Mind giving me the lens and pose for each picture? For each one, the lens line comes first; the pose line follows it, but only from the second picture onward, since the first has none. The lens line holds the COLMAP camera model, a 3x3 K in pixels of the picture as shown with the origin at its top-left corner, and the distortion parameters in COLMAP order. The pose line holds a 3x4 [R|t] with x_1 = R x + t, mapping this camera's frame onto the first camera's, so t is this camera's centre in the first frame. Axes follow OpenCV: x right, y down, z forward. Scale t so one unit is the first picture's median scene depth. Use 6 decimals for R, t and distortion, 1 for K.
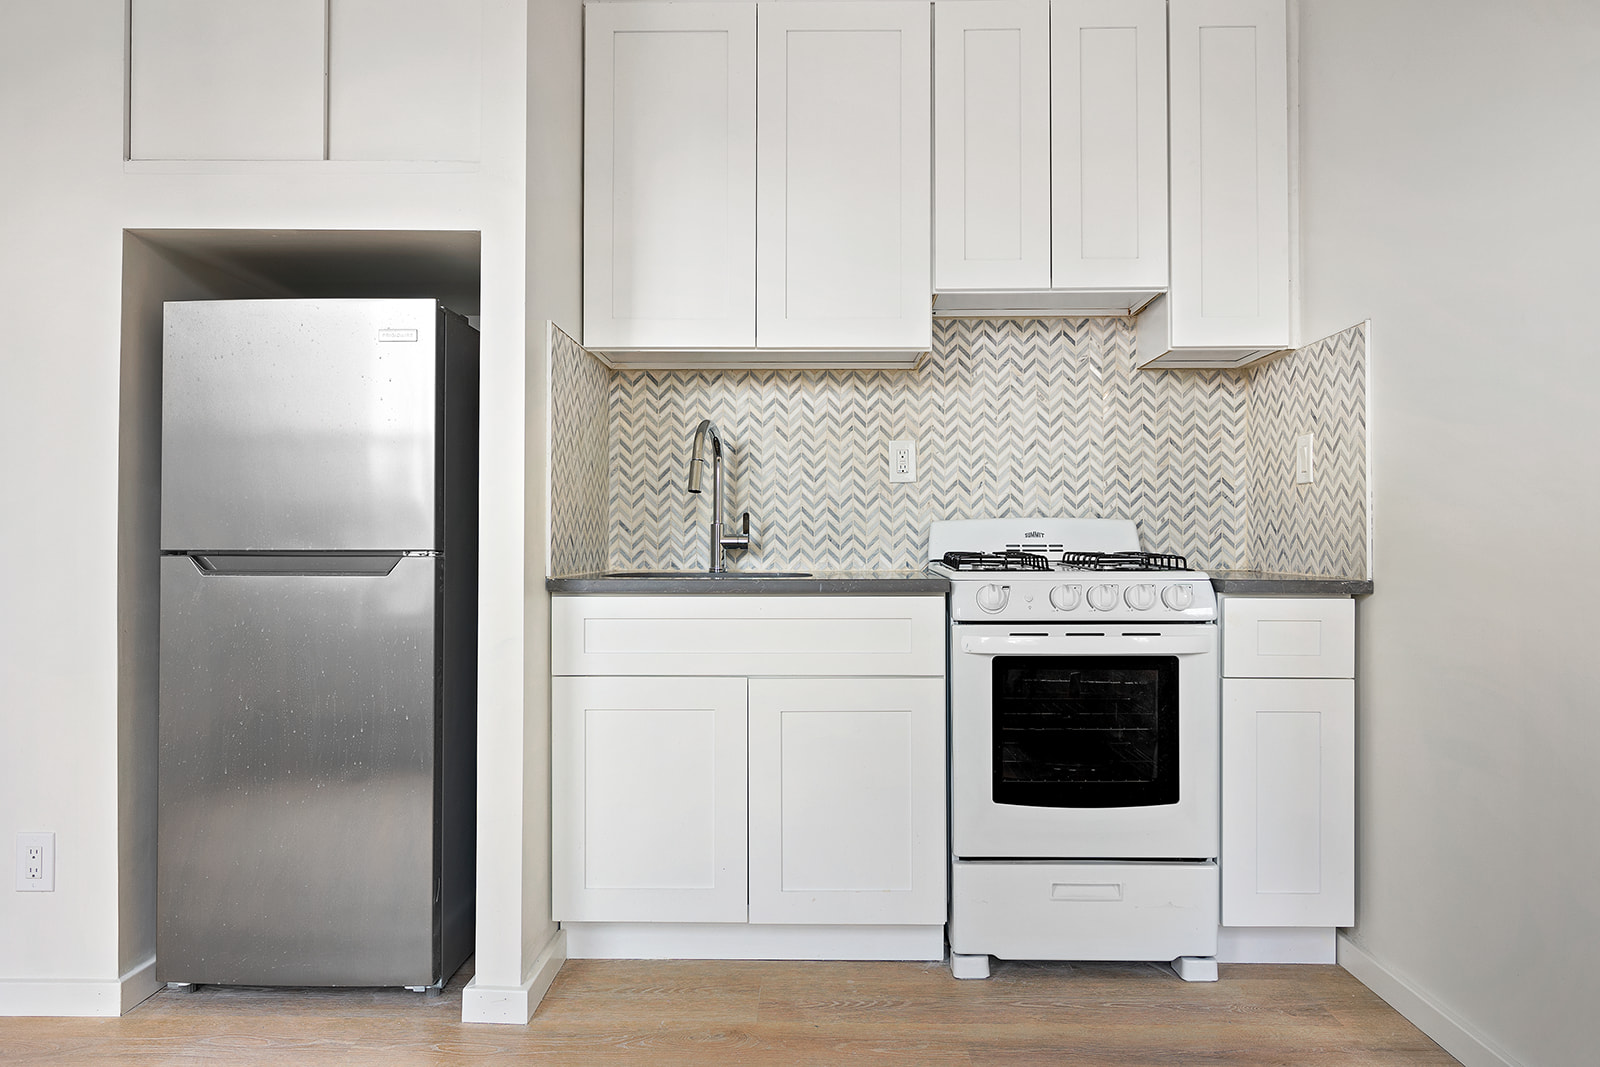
lens RADIAL K [[1057.4, 0, 800.0], [0, 1057.4, 533.5], [0, 0, 1]] dist [0.006805, 0.002417]
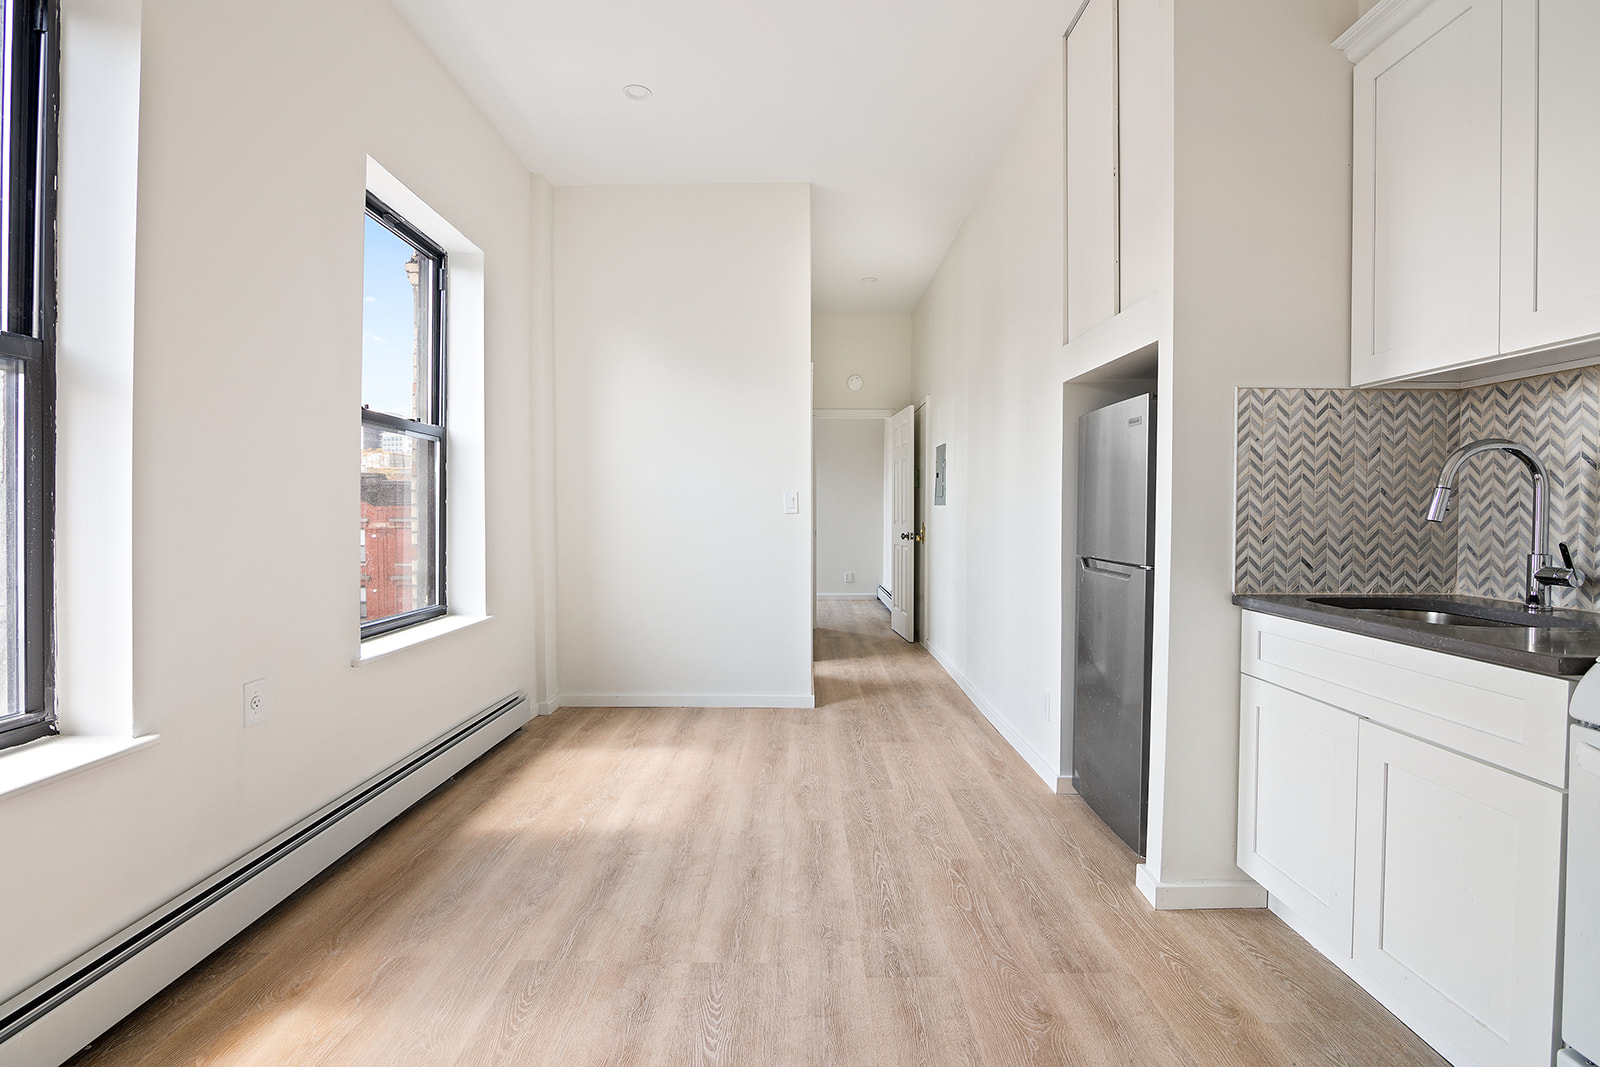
lens RADIAL K [[758.7, 0, 800.0], [0, 758.7, 533.5], [0, 0, 1]] dist [-0.000751, -0.000526]
pose [[0.004269, 0.033287, -0.999437, 0.522482], [0.010651, 0.999388, 0.033330, -0.051589], [0.999934, -0.010787, 0.003912, 0.383919]]
